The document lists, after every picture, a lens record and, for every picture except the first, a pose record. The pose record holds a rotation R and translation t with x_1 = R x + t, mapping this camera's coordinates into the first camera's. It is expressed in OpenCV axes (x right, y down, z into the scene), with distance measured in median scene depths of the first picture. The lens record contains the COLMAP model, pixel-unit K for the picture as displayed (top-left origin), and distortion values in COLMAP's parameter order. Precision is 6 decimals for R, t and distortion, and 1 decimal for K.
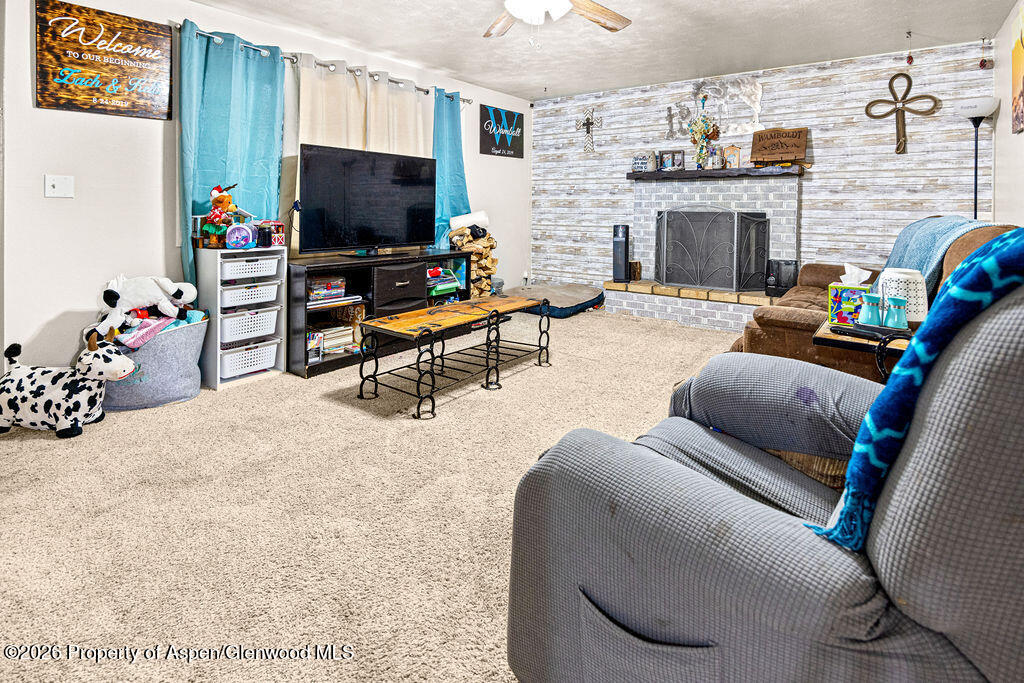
lens RADIAL K [[548.0, 0, 512.0], [0, 548.0, 341.5], [0, 0, 1]] dist [0.000897, -0.000115]
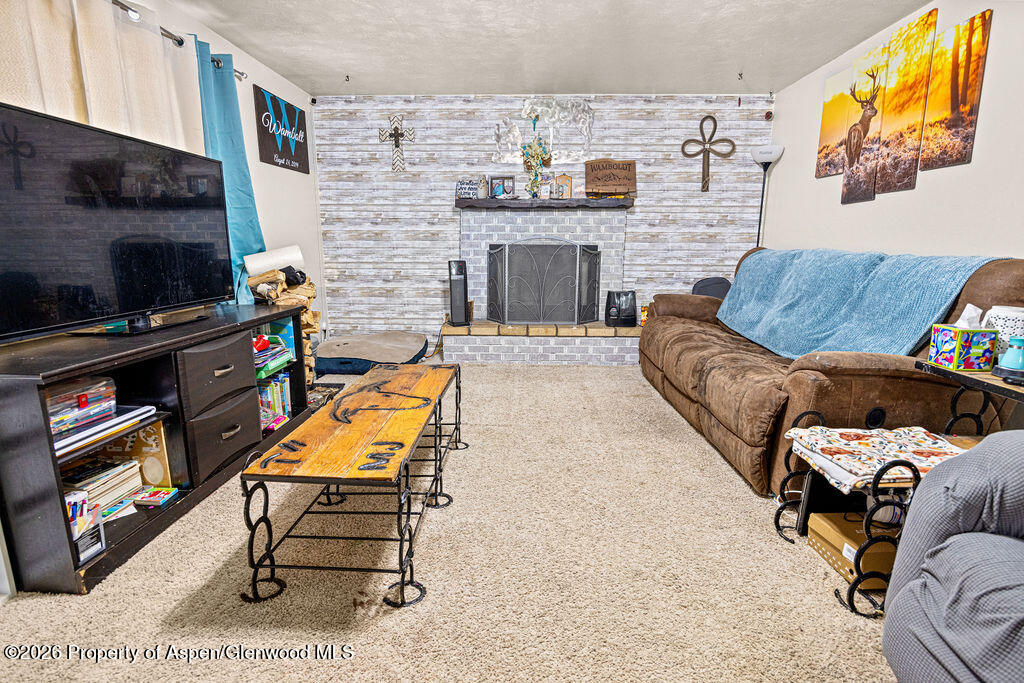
lens RADIAL K [[477.3, 0, 513.0], [0, 477.3, 404.9], [0, 0, 1]] dist [-0.003260, -0.000974]
pose [[0.810474, -0.193317, 0.552957, -0.208612], [0.140465, 0.980571, 0.136931, -0.083507], [-0.568684, -0.033308, 0.821881, 0.334743]]
